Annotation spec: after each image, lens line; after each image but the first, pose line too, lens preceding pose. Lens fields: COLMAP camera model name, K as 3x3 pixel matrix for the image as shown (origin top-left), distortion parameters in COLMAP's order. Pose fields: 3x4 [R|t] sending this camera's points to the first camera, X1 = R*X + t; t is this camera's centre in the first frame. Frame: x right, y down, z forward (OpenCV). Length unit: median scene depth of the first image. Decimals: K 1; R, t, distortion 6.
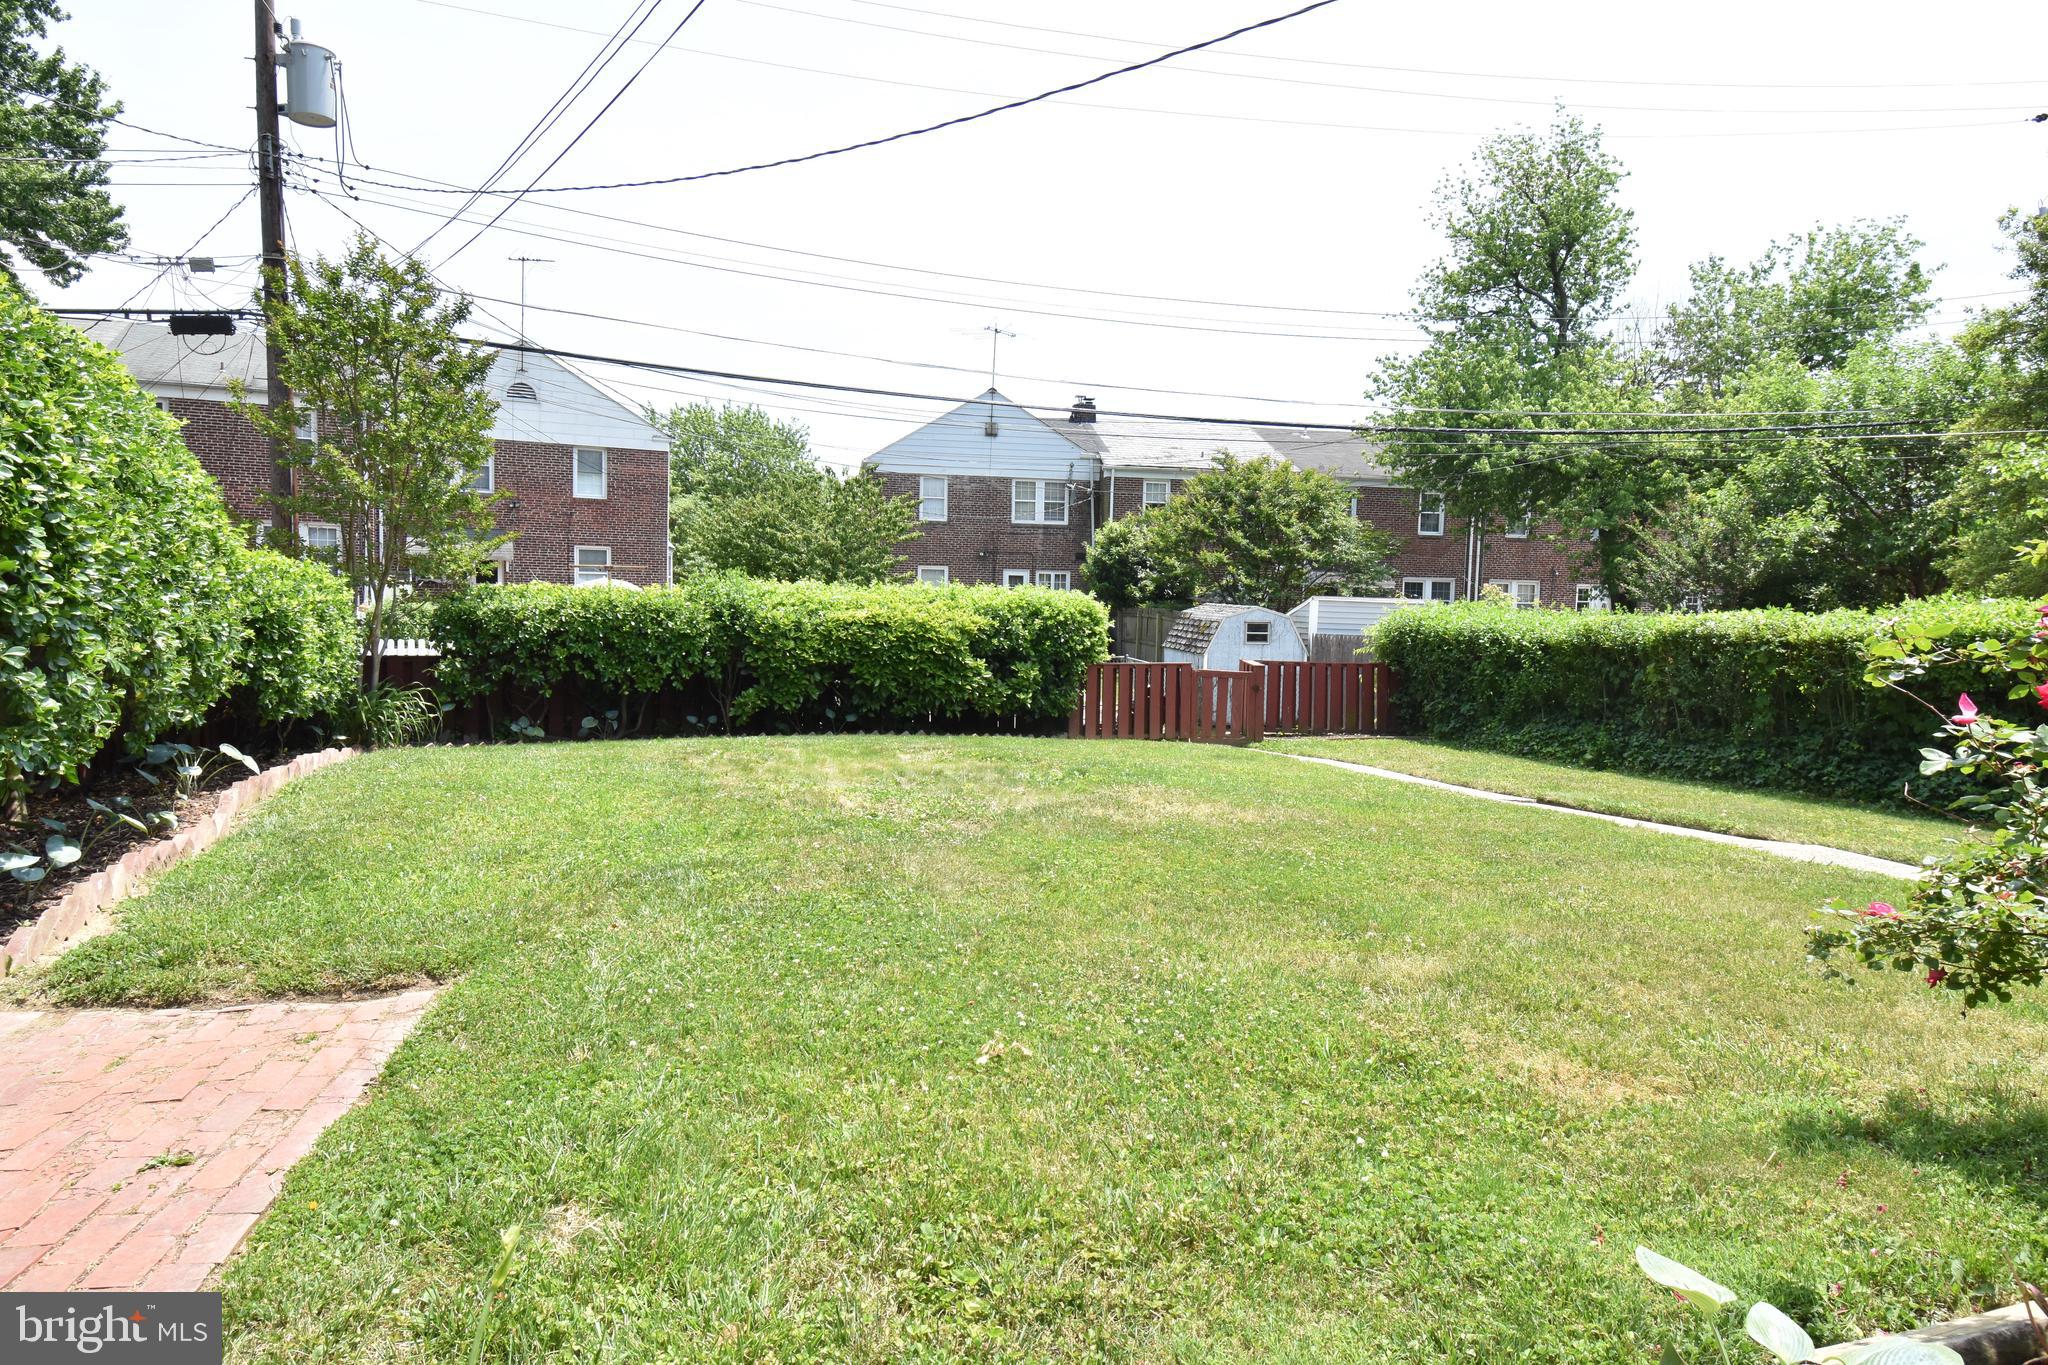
lens RADIAL K [[1220.8, 0, 1024.0], [0, 1220.8, 682.5], [0, 0, 1]] dist [0.019351, -0.042529]
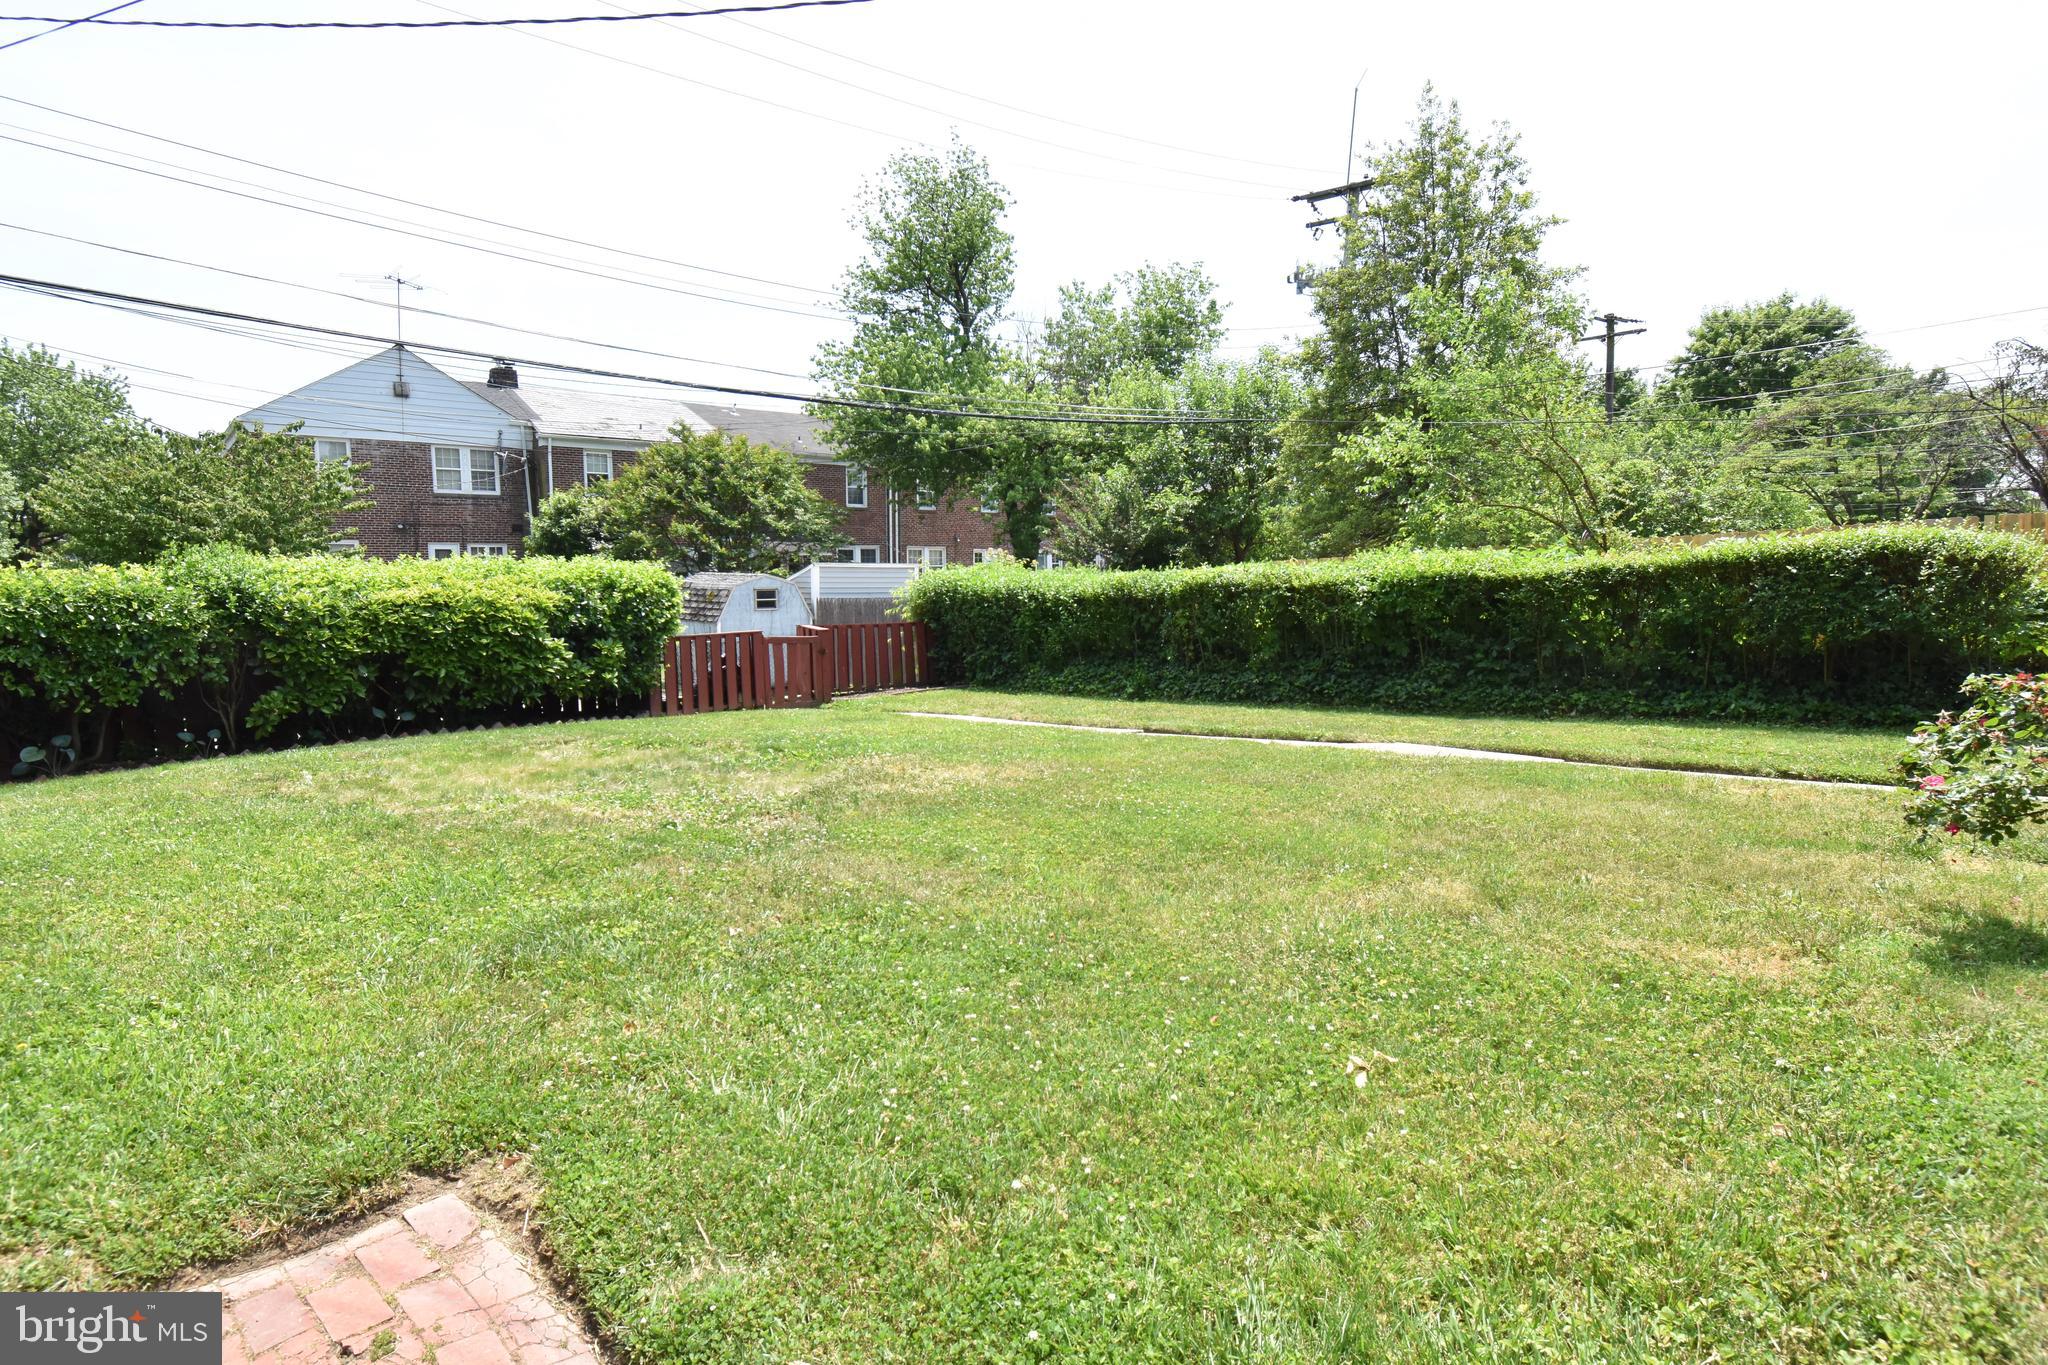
lens RADIAL K [[1106.7, 0, 1024.0], [0, 1106.7, 682.5], [0, 0, 1]] dist [0.002939, -0.022047]
pose [[0.854870, -0.078138, 0.512925, -0.108611], [0.060214, 0.996856, 0.051503, -0.005317], [-0.515337, -0.013143, 0.856887, 0.077421]]
